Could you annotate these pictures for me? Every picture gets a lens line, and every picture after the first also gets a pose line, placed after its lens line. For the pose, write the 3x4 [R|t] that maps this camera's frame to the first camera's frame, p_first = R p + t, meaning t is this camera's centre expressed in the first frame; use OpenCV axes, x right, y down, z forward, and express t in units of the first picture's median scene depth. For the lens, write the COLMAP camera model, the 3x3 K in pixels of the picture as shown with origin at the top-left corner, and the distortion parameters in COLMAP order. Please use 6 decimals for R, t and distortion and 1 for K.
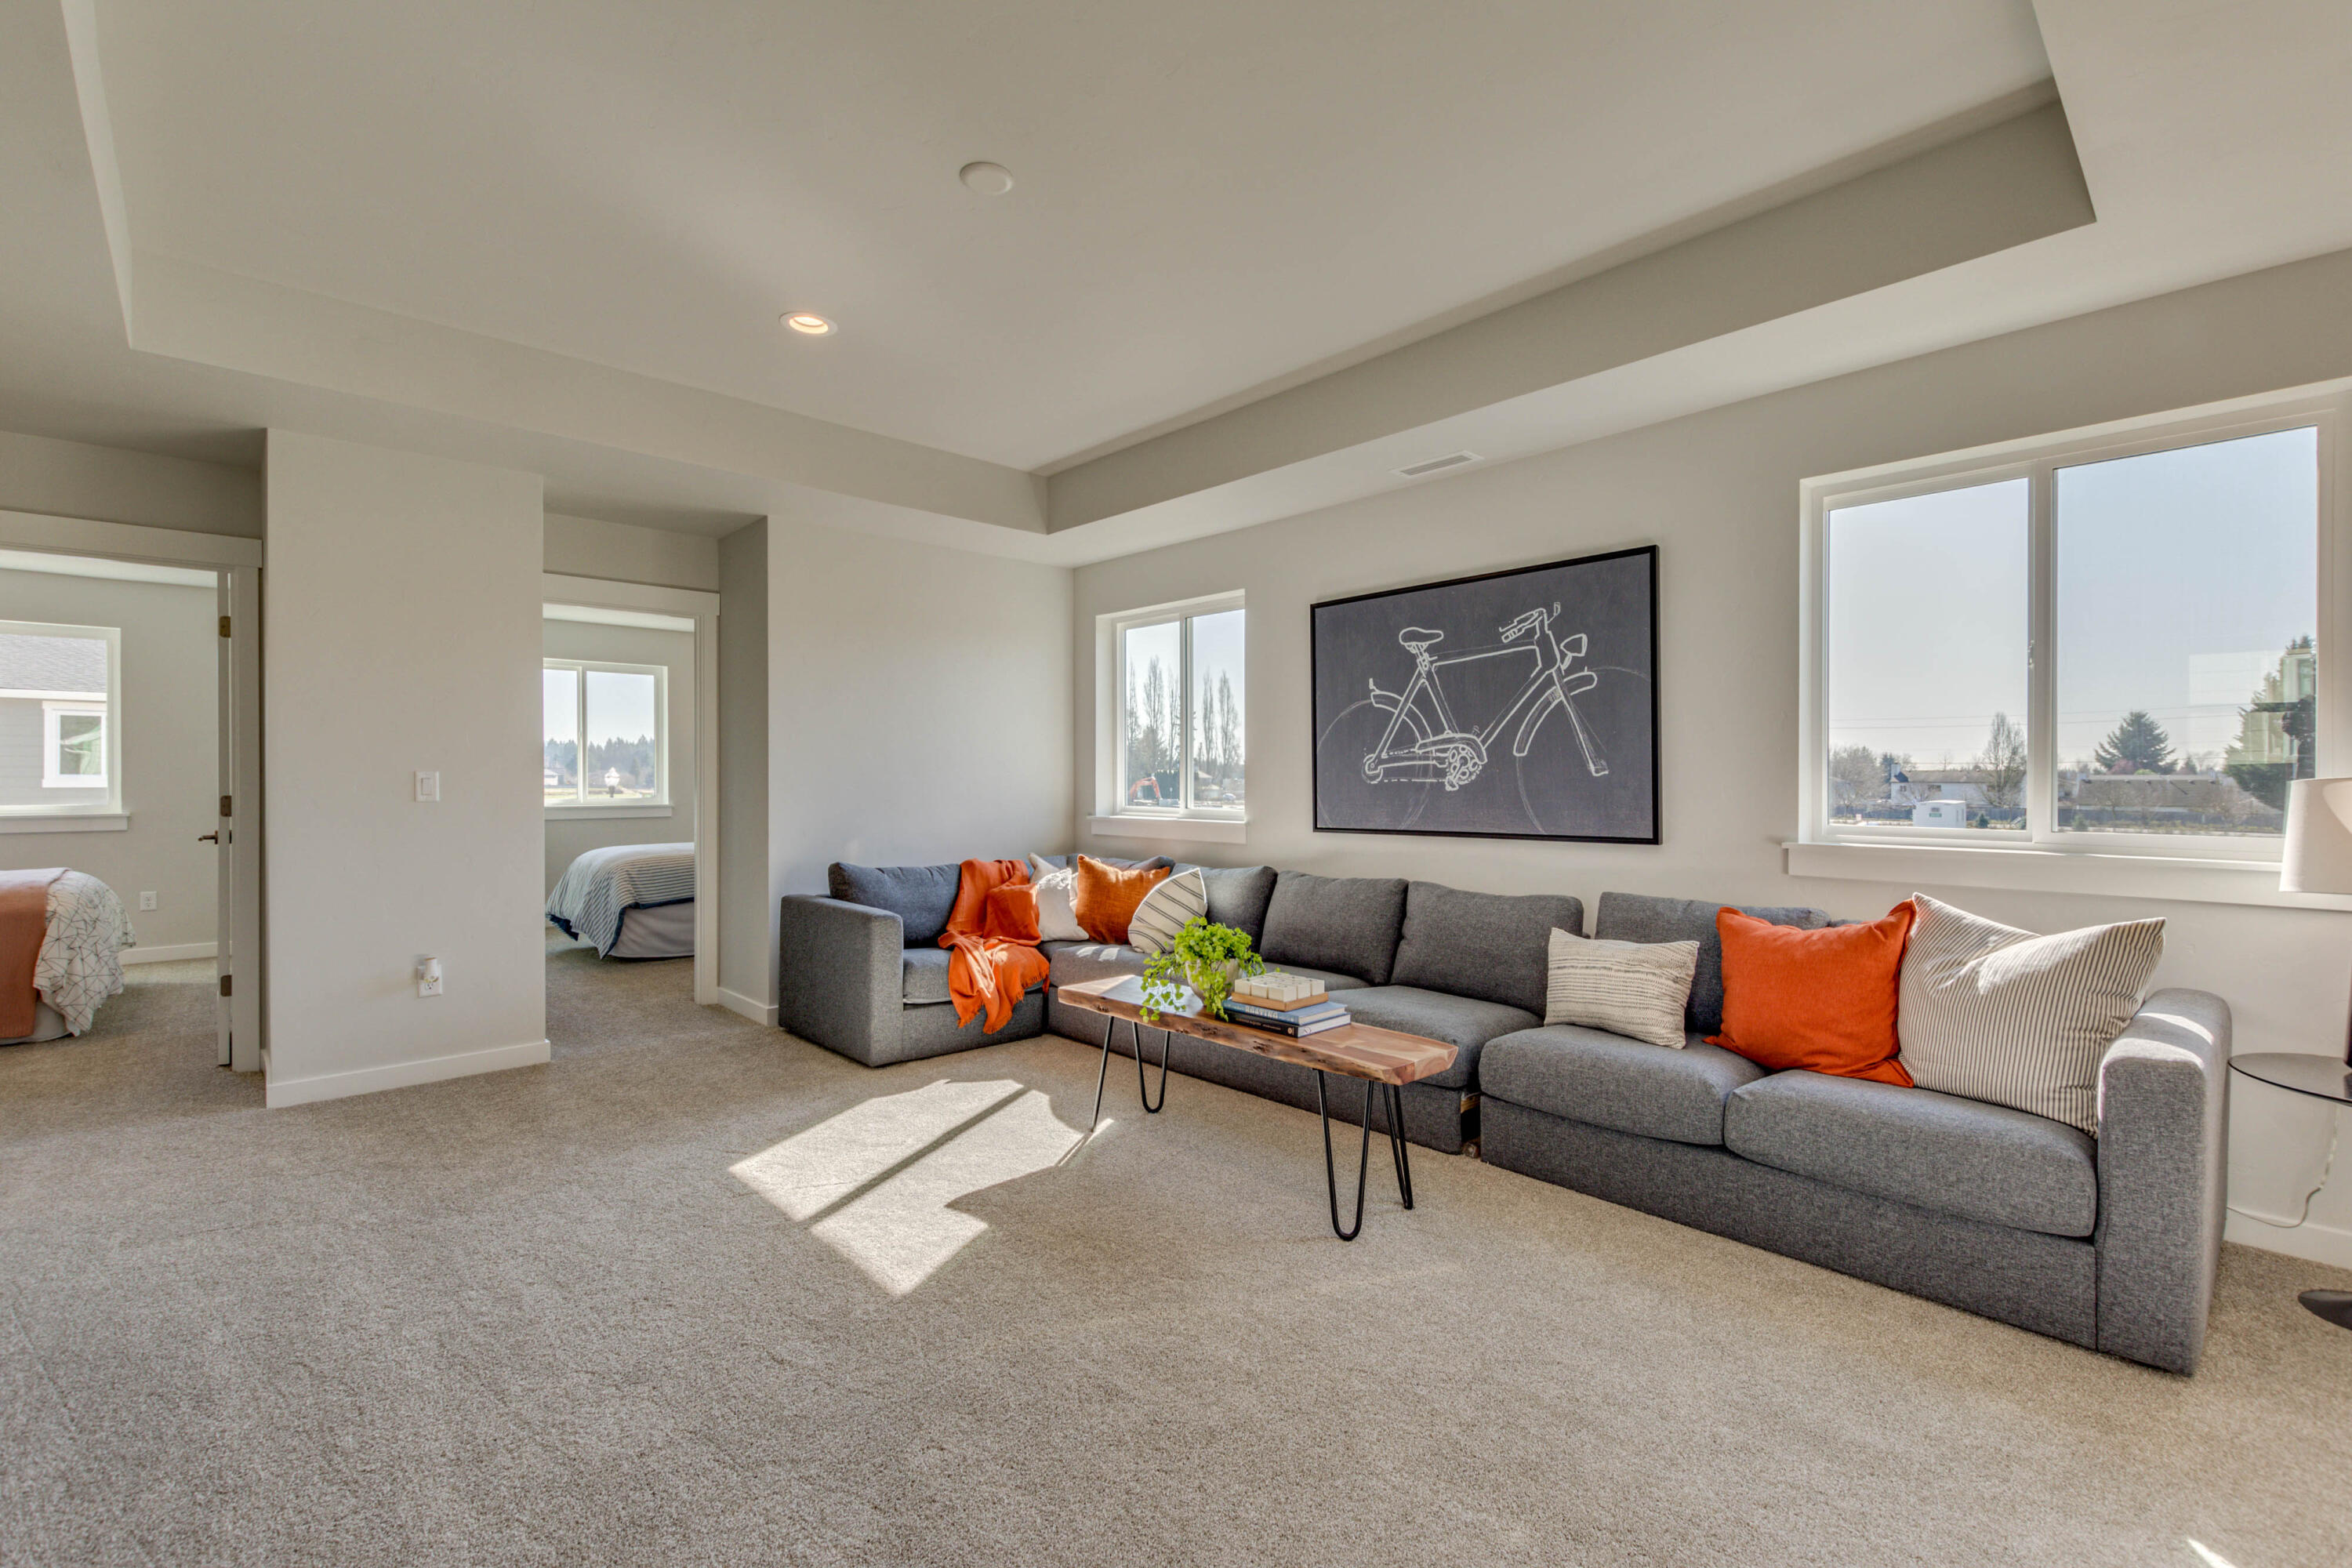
lens RADIAL K [[1024.2, 0, 1173.1], [0, 1024.2, 782.1], [0, 0, 1]] dist [0.006313, 0.001361]
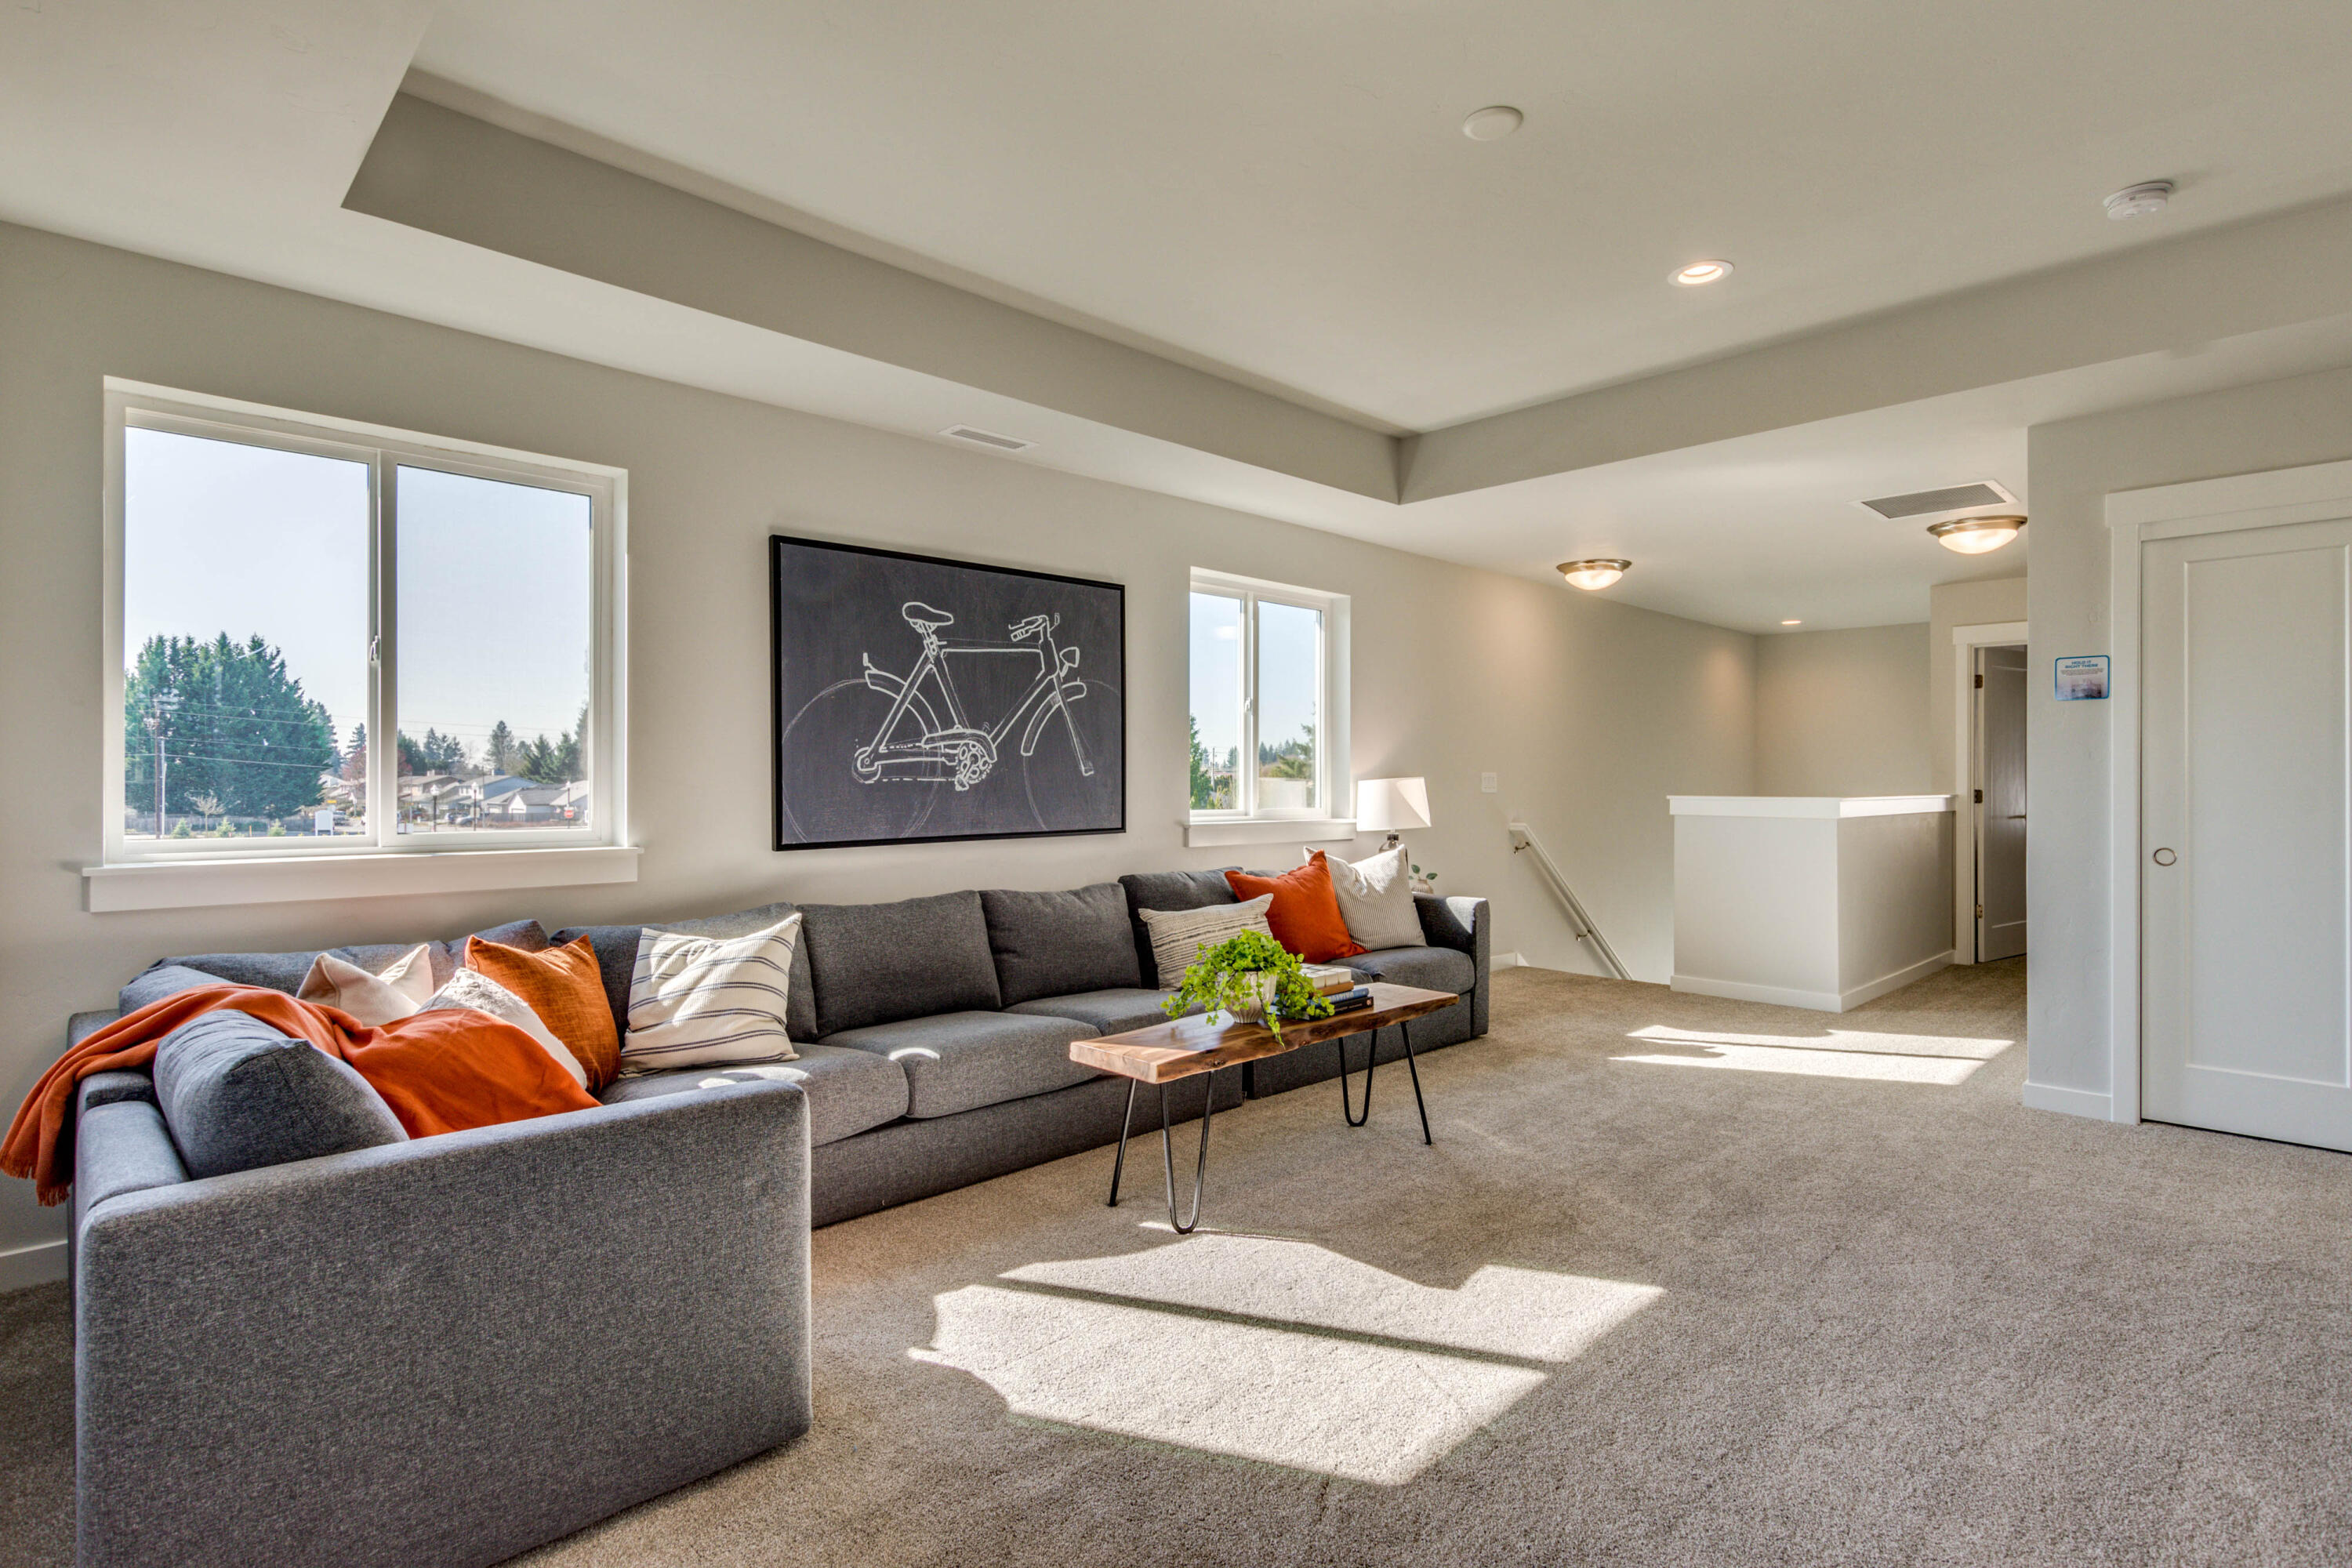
lens RADIAL K [[1153.7, 0, 1173.2], [0, 1153.7, 782.3], [0, 0, 1]] dist [-0.000881, 0.001042]
pose [[-0.015684, -0.000956, 0.999877, -0.762730], [0.003659, 0.999993, 0.001013, 0.000513], [-0.999870, 0.003674, -0.015681, 0.822219]]
